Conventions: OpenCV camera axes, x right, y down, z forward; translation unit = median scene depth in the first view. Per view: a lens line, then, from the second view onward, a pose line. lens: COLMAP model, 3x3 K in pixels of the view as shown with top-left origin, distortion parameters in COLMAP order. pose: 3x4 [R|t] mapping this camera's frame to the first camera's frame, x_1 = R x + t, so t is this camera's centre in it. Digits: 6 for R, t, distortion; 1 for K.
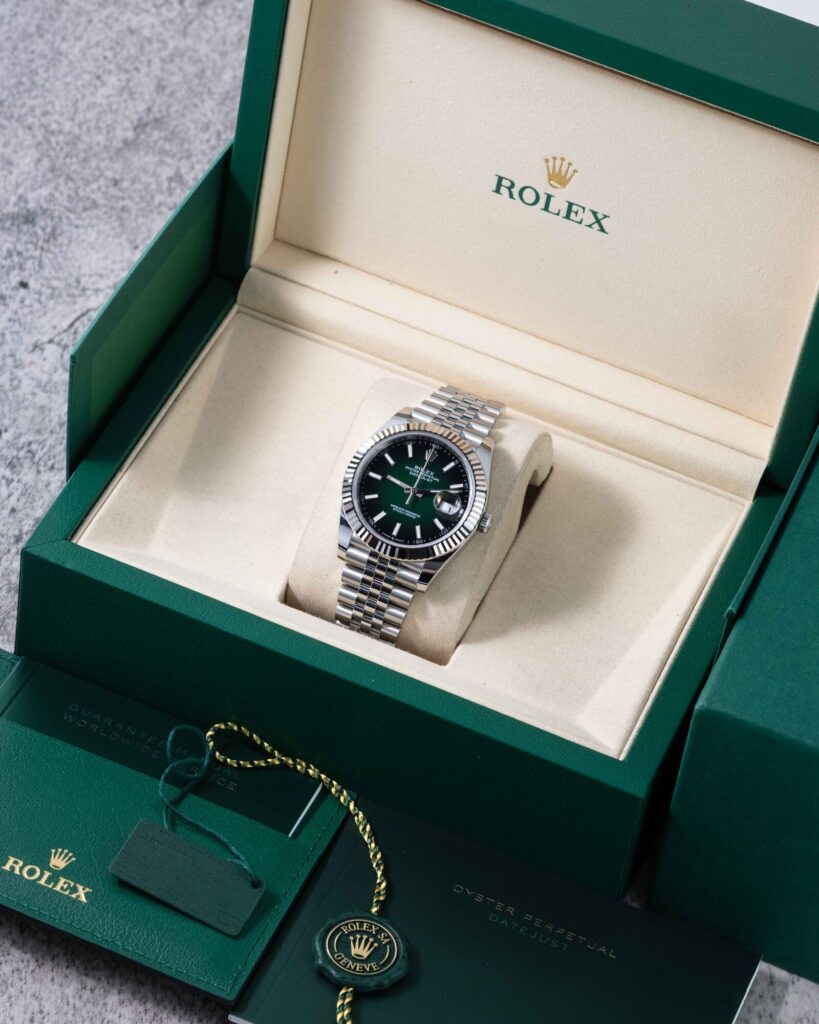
lens RADIAL K [[3717.2, 0, 411.2], [0, 3717.2, 513.7], [0, 0, 1]] dist [0.167744, 0.000000]
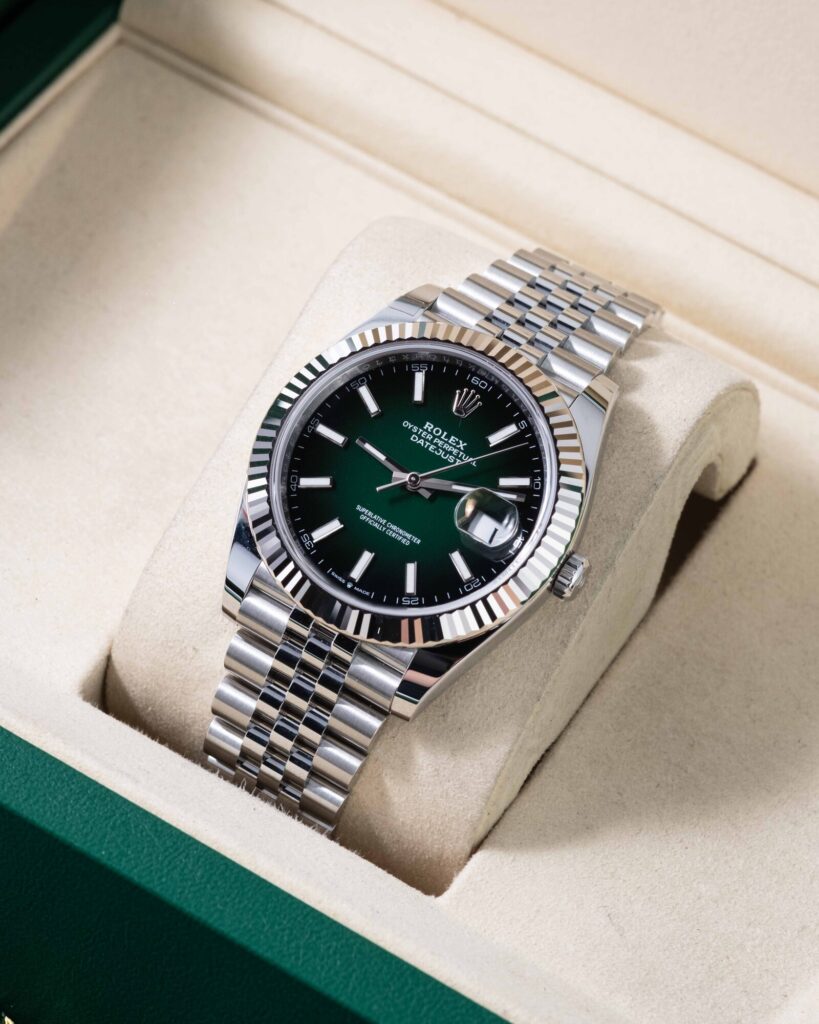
lens RADIAL K [[3717.2, 0, 405.4], [0, 3717.2, 506.3], [0, 0, 1]] dist [0.167744, 0.000000]
pose [[0.989148, 0.121304, -0.082892, 0.035177], [-0.119589, 0.992499, 0.025371, -0.013808], [0.085348, -0.015183, 0.996236, 0.570228]]
